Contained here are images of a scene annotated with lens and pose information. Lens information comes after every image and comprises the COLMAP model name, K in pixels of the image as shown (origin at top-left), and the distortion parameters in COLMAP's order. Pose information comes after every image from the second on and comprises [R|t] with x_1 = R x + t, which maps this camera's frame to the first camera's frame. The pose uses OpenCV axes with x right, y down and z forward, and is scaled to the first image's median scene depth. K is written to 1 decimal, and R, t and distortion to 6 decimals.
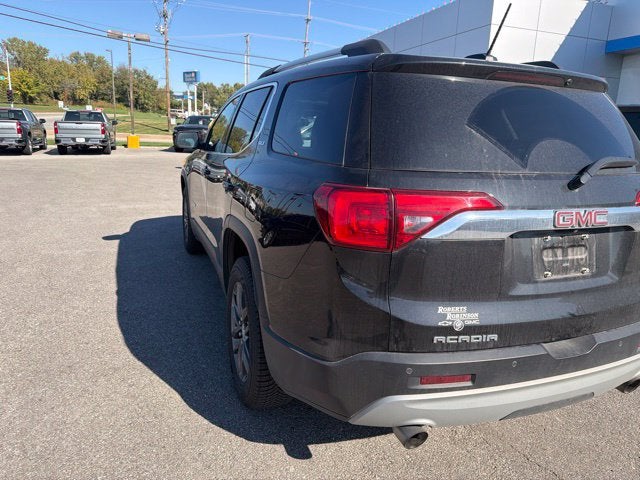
lens RADIAL K [[451.4, 0, 322.1], [0, 451.4, 239.6], [0, 0, 1]] dist [0.011001, -0.006695]
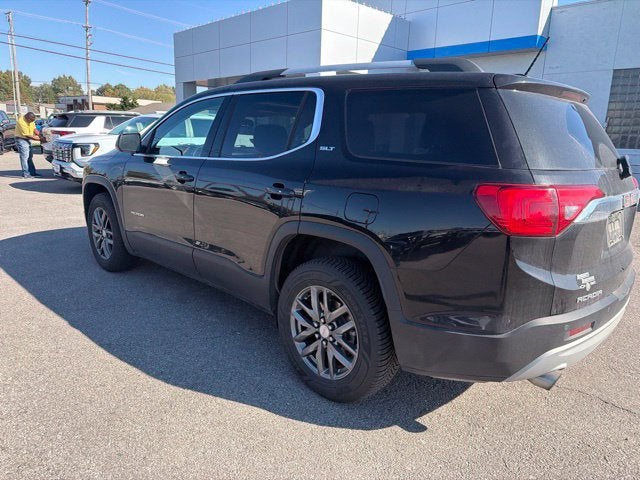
lens RADIAL K [[457.9, 0, 320.0], [0, 457.9, 240.0], [0, 0, 1]] dist [0.004857, -0.008583]
pose [[0.913683, -0.098114, 0.394408, -0.354281], [0.095403, 0.995085, 0.026529, -0.021117], [-0.395073, 0.013388, 0.918552, 0.031429]]
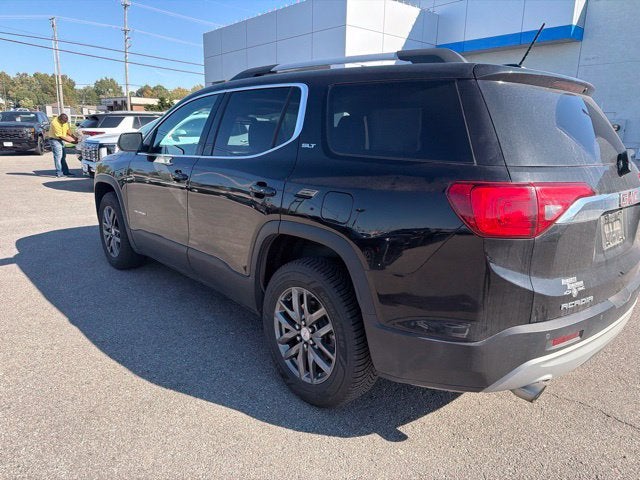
lens RADIAL K [[457.9, 0, 320.0], [0, 457.9, 240.0], [0, 0, 1]] dist [0.004857, -0.008583]
pose [[0.940077, -0.096073, 0.327146, -0.280859], [0.093120, 0.995348, 0.024718, -0.017132], [-0.327999, 0.007227, 0.944651, 0.022881]]
